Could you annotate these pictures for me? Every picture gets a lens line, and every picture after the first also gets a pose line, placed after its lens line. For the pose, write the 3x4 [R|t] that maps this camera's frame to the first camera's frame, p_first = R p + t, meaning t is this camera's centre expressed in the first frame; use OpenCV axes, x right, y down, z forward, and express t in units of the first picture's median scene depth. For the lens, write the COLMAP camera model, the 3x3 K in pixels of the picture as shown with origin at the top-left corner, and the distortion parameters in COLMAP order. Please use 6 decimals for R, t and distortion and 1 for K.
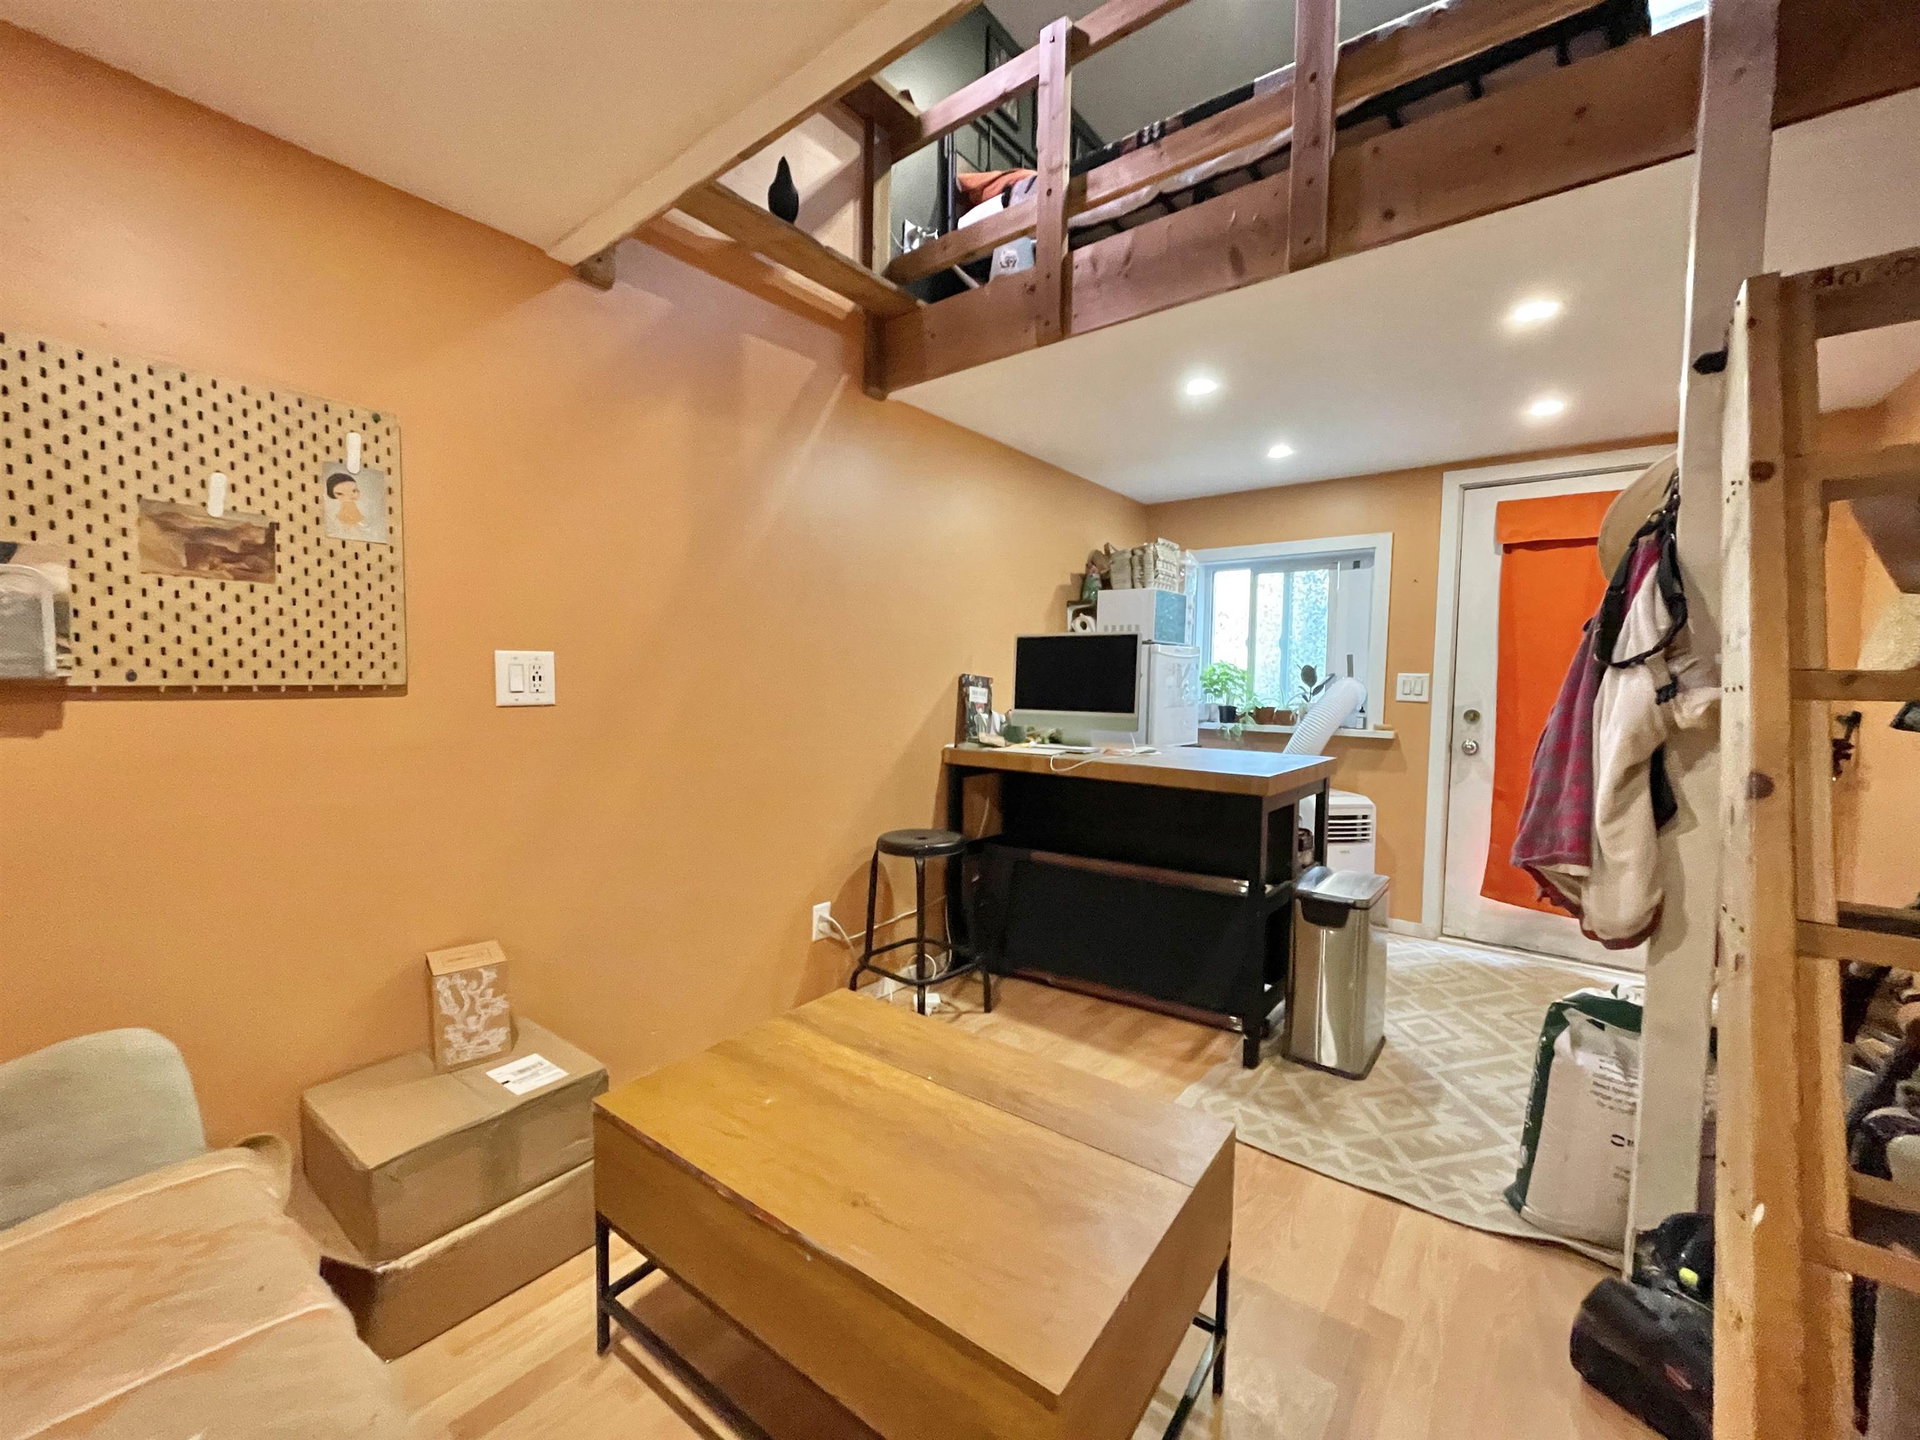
lens RADIAL K [[773.7, 0, 957.2], [0, 773.7, 715.2], [0, 0, 1]] dist [-0.002315, -0.000418]
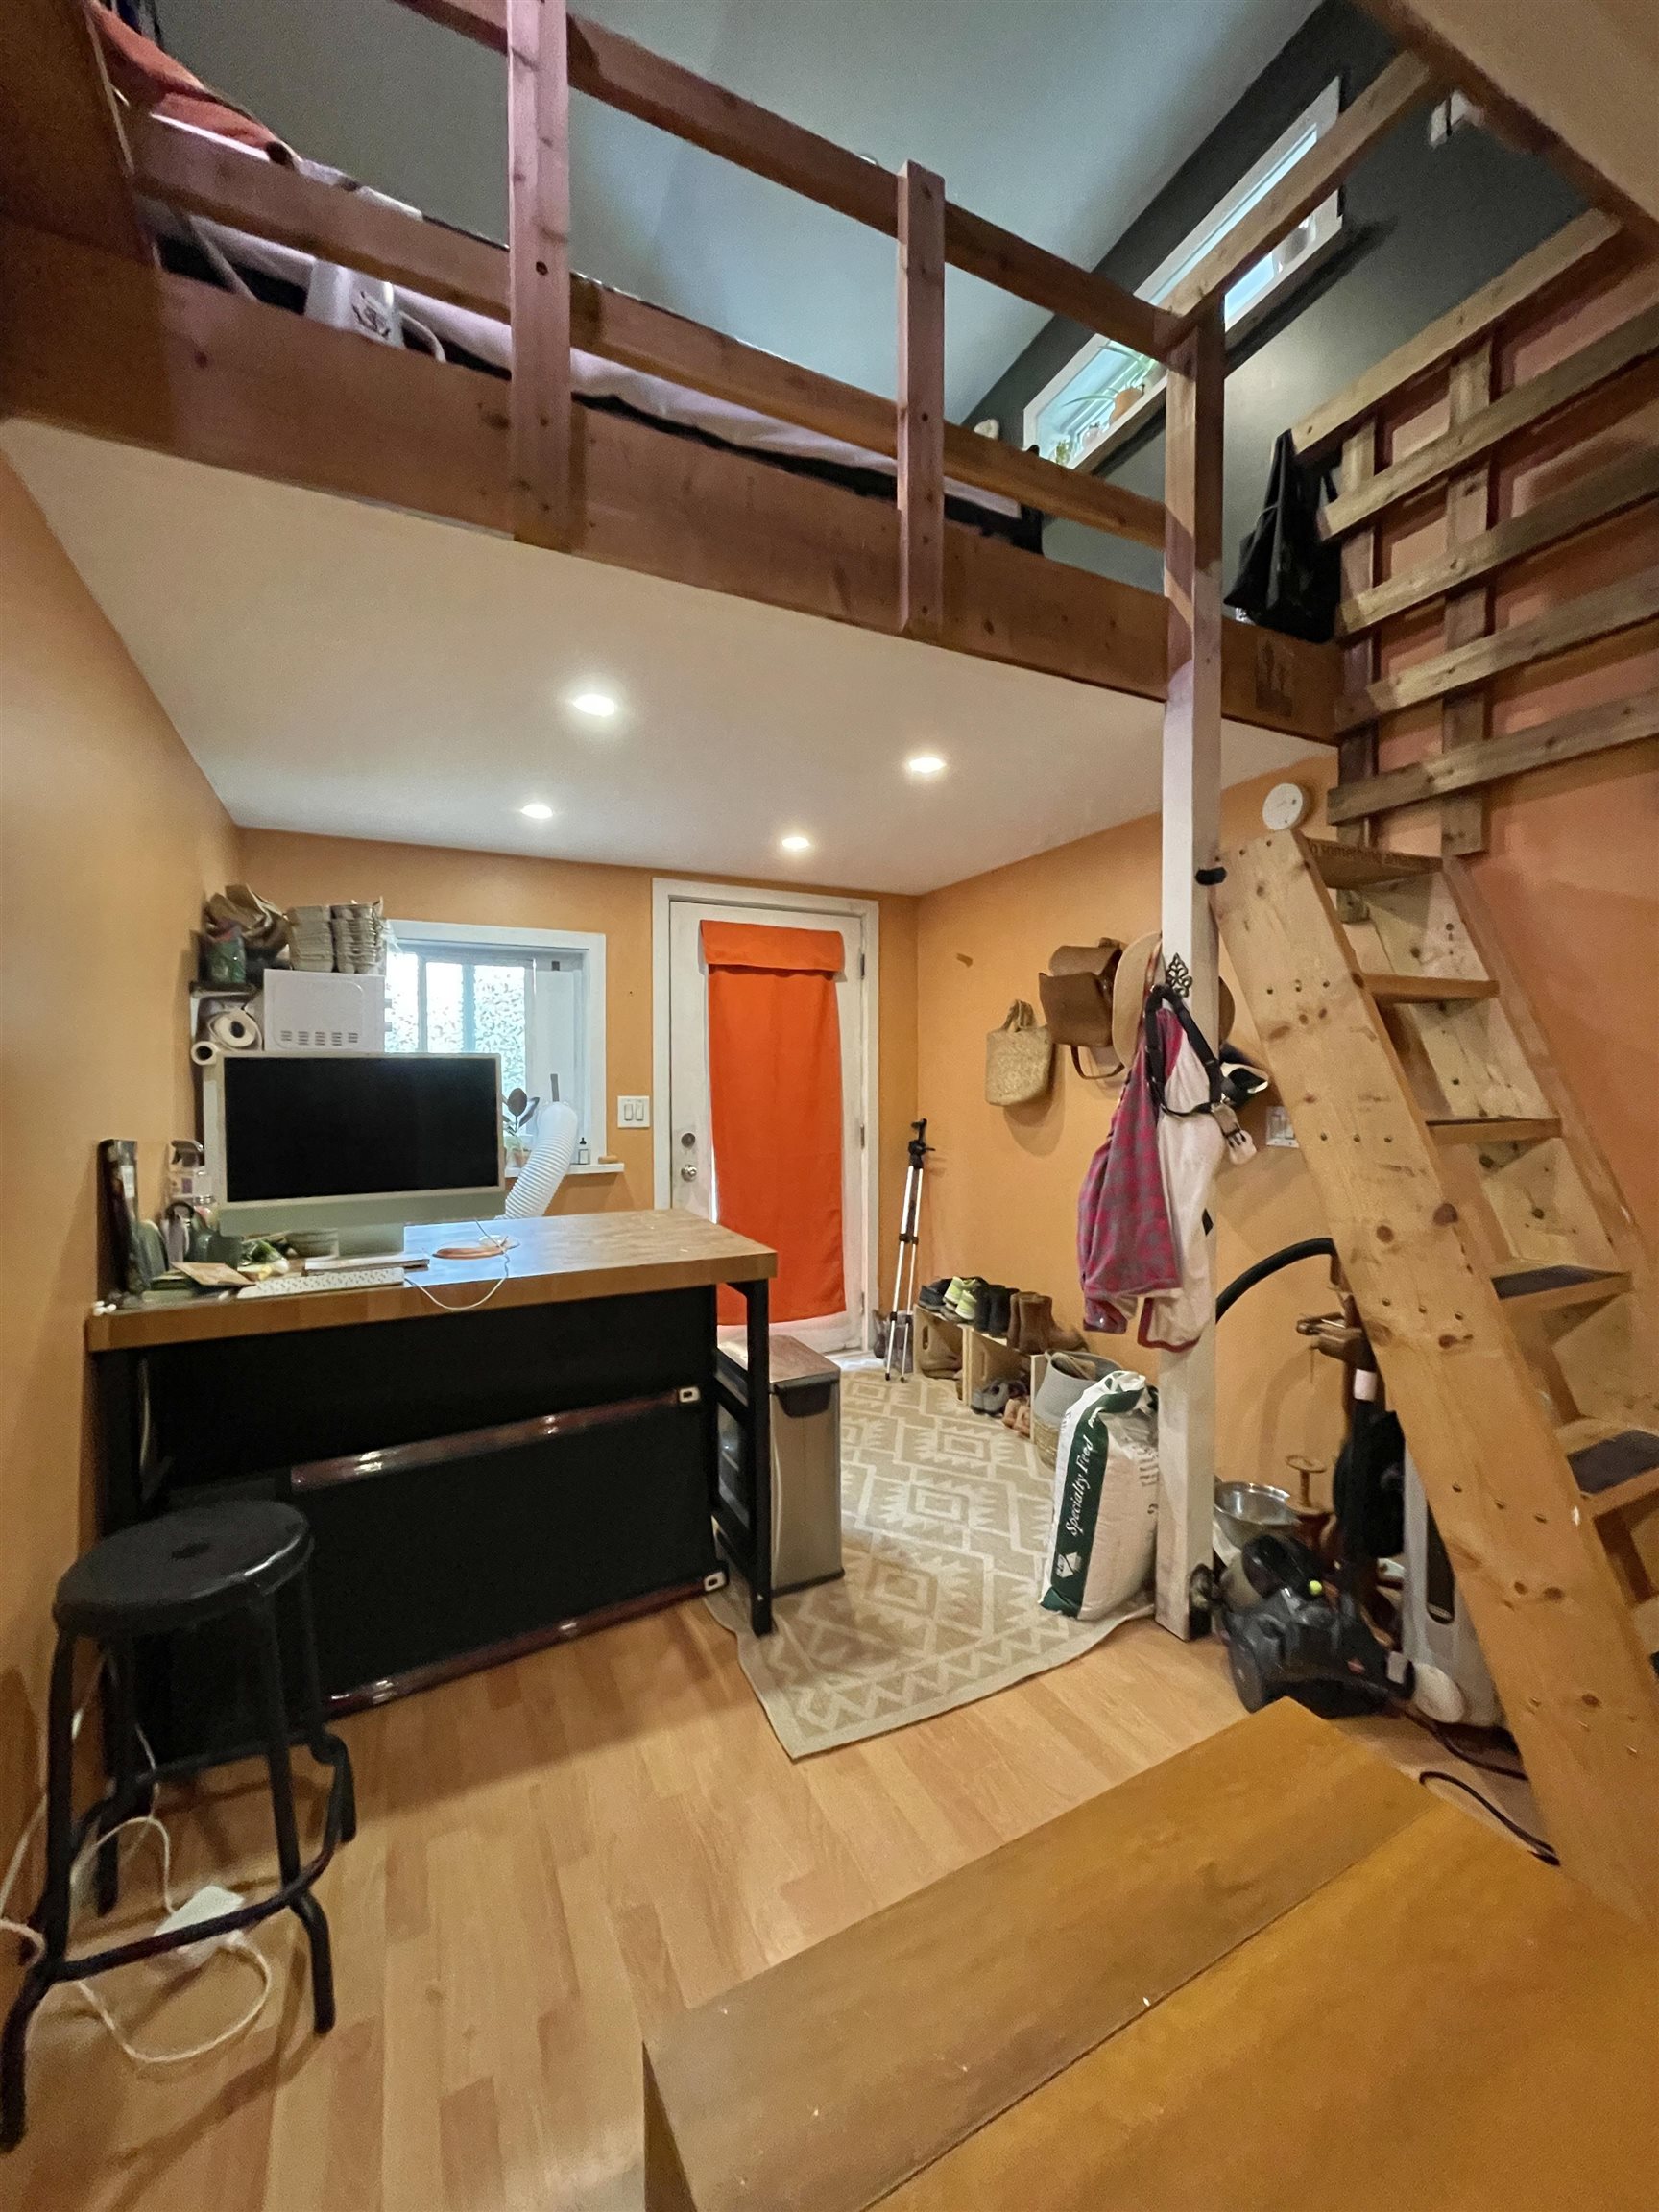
lens RADIAL K [[891.4, 0, 837.0], [0, 891.4, 1103.6], [0, 0, 1]] dist [-0.002315, -0.000418]
pose [[0.424225, -0.041805, 0.904591, -0.330577], [0.054559, 0.998299, 0.020549, -0.074506], [-0.903912, 0.040637, 0.425785, 0.483965]]
